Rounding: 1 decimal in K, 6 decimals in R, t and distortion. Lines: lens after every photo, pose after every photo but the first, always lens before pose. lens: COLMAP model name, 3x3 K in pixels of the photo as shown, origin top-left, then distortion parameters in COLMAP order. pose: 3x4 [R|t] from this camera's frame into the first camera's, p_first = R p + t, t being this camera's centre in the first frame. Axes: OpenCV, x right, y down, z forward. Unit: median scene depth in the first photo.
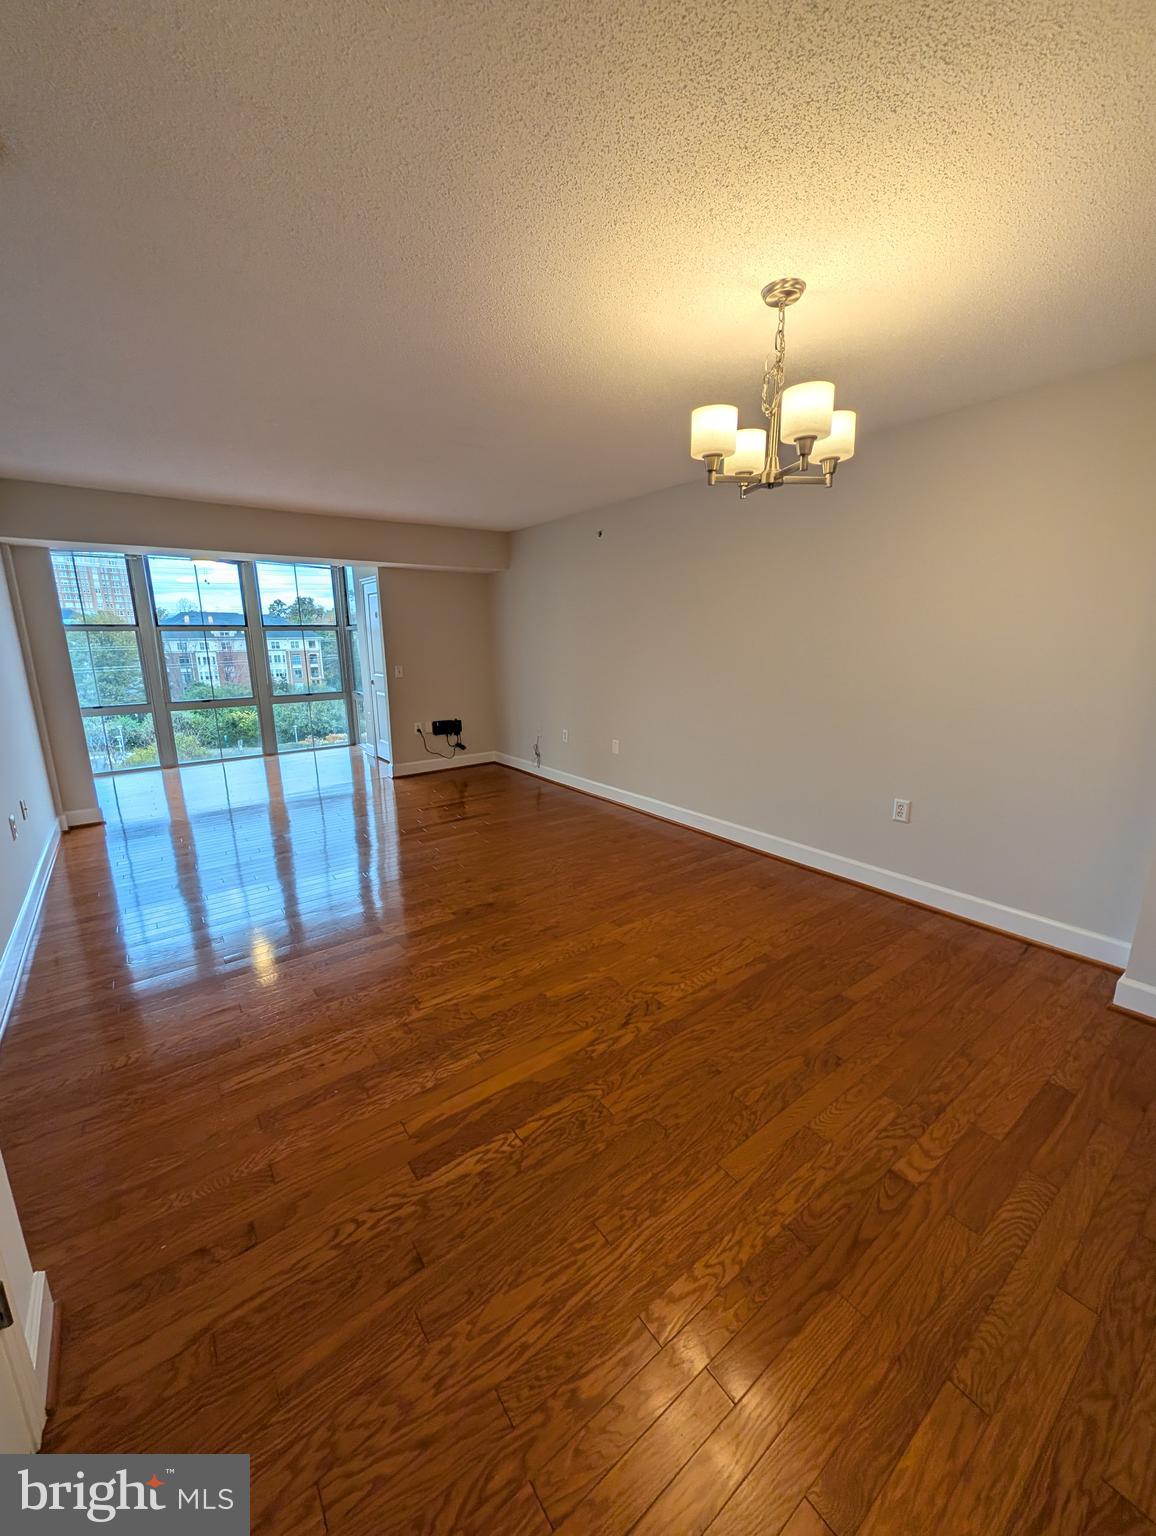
lens RADIAL K [[588.7, 0, 582.8], [0, 588.7, 767.5], [0, 0, 1]] dist [-0.000399, 0.000544]
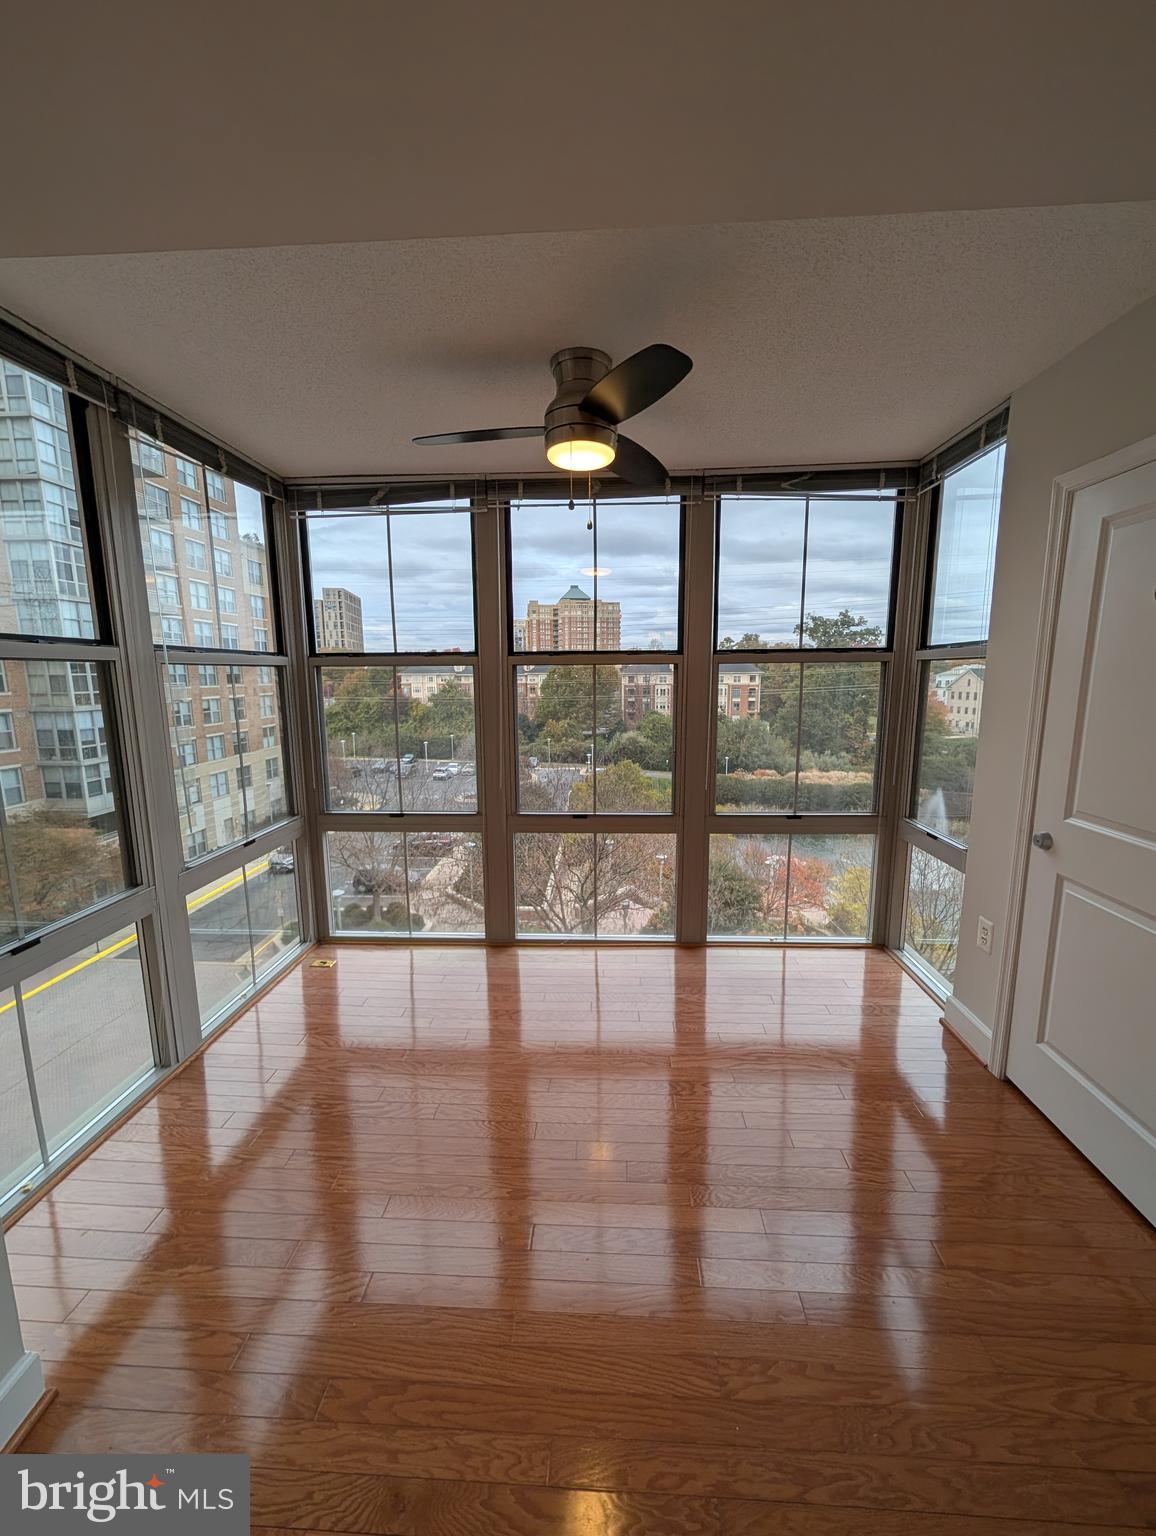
lens RADIAL K [[588.7, 0, 578.2], [0, 588.7, 764.8], [0, 0, 1]] dist [-0.000399, 0.000544]
pose [[0.760953, 0.101613, -0.640800, -0.574102], [-0.140547, 0.990024, -0.009910, -0.239924], [0.633401, 0.097604, 0.767644, 1.047191]]
